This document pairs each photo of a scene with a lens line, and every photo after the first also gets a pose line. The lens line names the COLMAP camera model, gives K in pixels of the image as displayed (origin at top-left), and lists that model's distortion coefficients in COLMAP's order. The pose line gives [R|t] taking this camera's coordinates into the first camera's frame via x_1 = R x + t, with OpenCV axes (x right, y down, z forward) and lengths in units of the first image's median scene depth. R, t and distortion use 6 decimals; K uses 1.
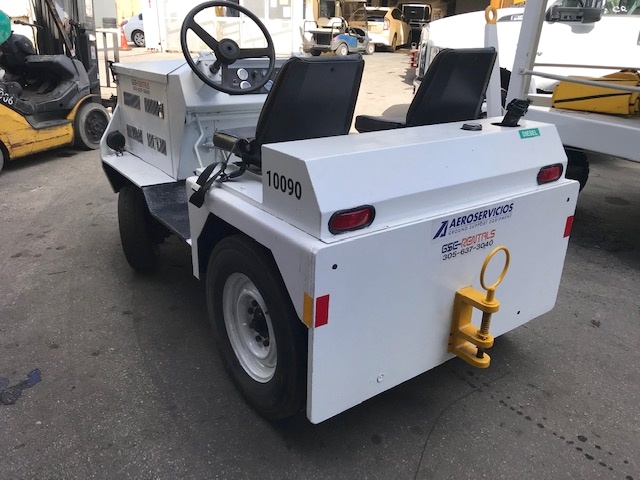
lens RADIAL K [[515.1, 0, 320.0], [0, 515.1, 240.0], [0, 0, 1]] dist [0.077319, -0.087728]
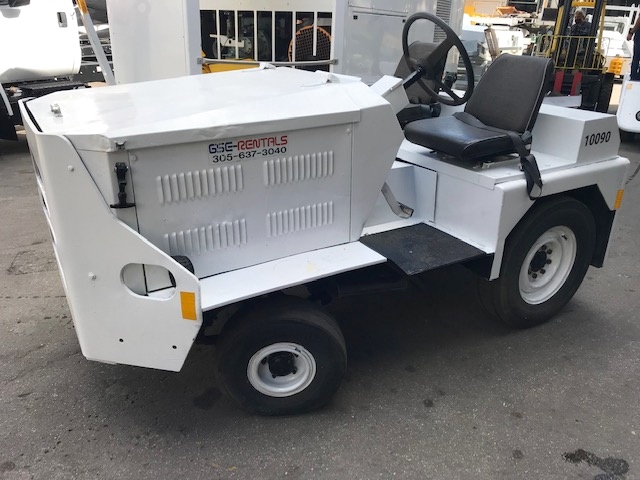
lens RADIAL K [[515.1, 0, 320.0], [0, 515.1, 240.0], [0, 0, 1]] dist [0.077319, -0.087728]
pose [[0.086007, -0.417434, 0.904628, -1.623352], [0.365508, 0.857901, 0.361122, -0.690687], [-0.926826, 0.299589, 0.226361, 1.450257]]
